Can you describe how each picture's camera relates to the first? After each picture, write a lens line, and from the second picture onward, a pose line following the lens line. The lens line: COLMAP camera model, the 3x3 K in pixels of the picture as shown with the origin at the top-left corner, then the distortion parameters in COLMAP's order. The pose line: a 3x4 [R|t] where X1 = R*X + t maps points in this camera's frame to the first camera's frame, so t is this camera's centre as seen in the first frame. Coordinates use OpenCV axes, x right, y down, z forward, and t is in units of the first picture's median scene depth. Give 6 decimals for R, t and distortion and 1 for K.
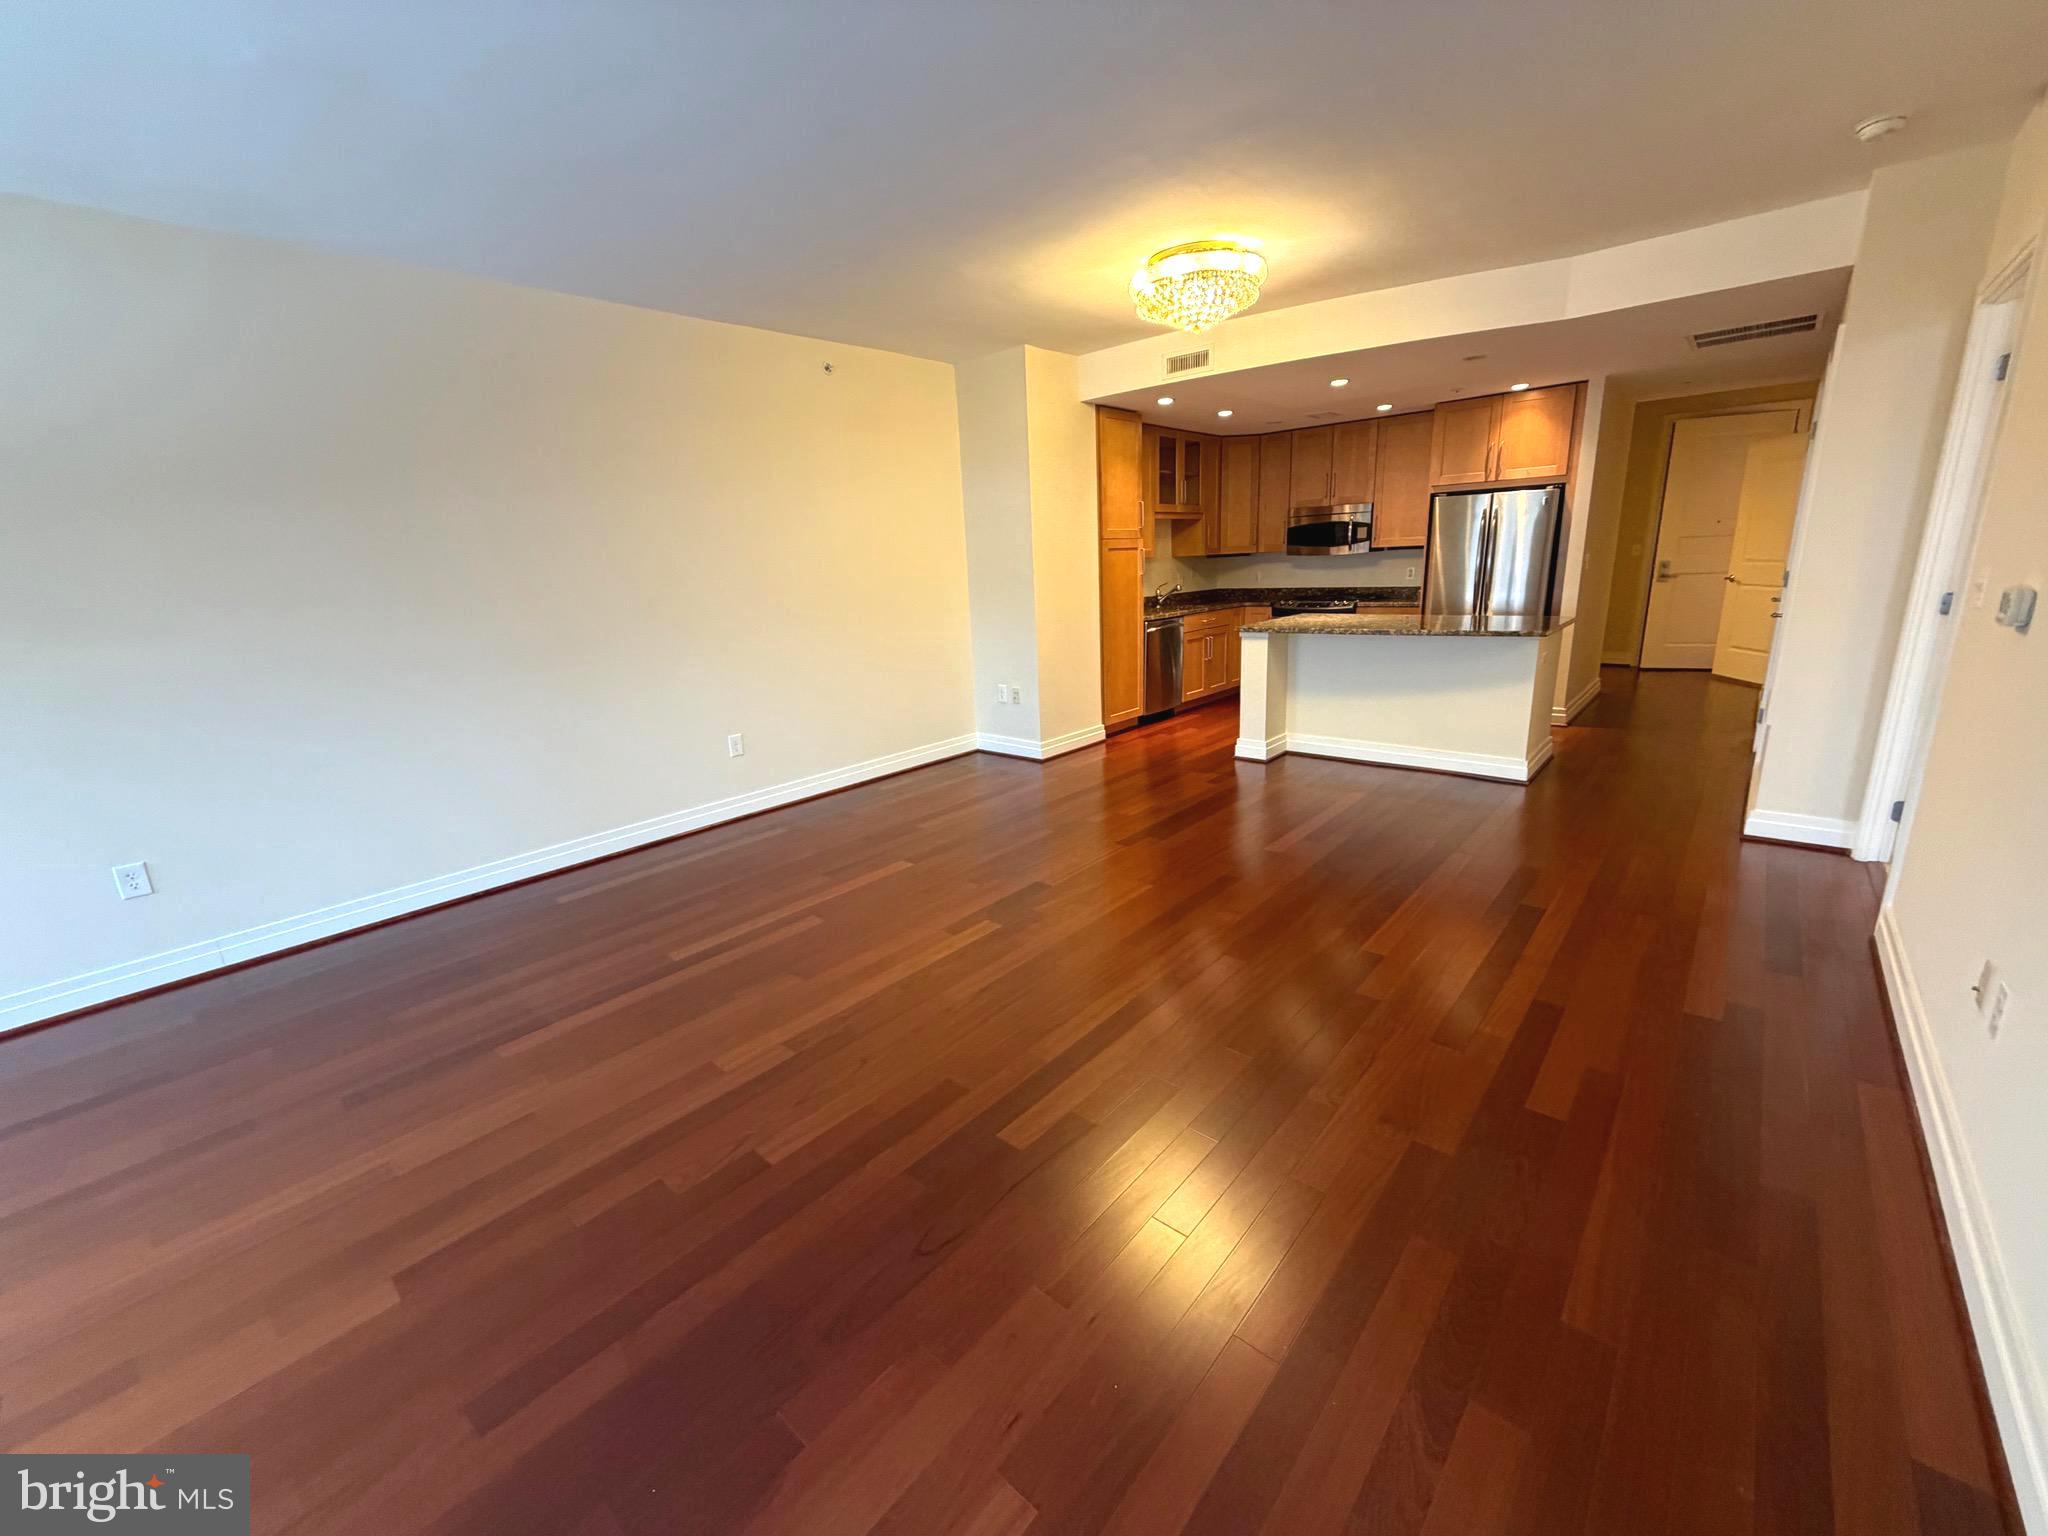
lens RADIAL K [[819.8, 0, 1024.0], [0, 819.8, 768.0], [0, 0, 1]] dist [0.001039, 0.000170]
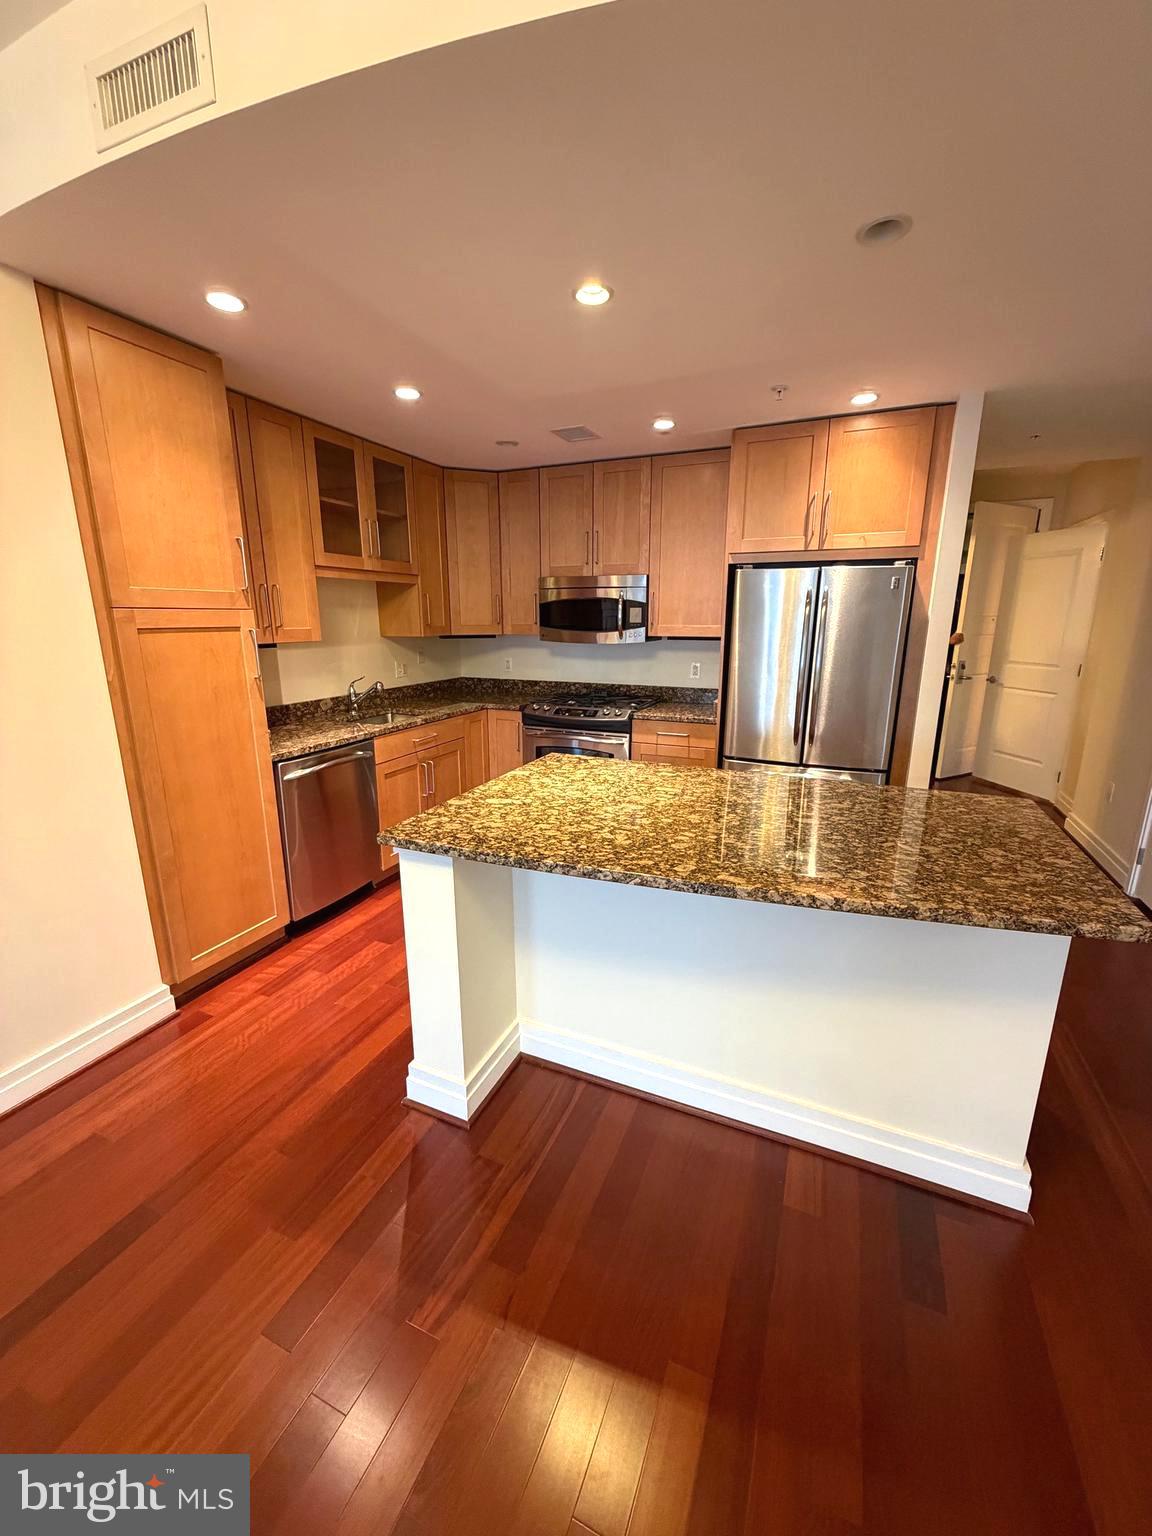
lens RADIAL K [[614.8, 0, 576.0], [0, 614.8, 768.0], [0, 0, 1]] dist [0.001039, 0.000170]
pose [[0.952776, -0.030760, 0.302112, 0.194975], [0.034732, 0.999366, -0.007782, -0.150149], [-0.301681, 0.017908, 0.953241, 0.503190]]
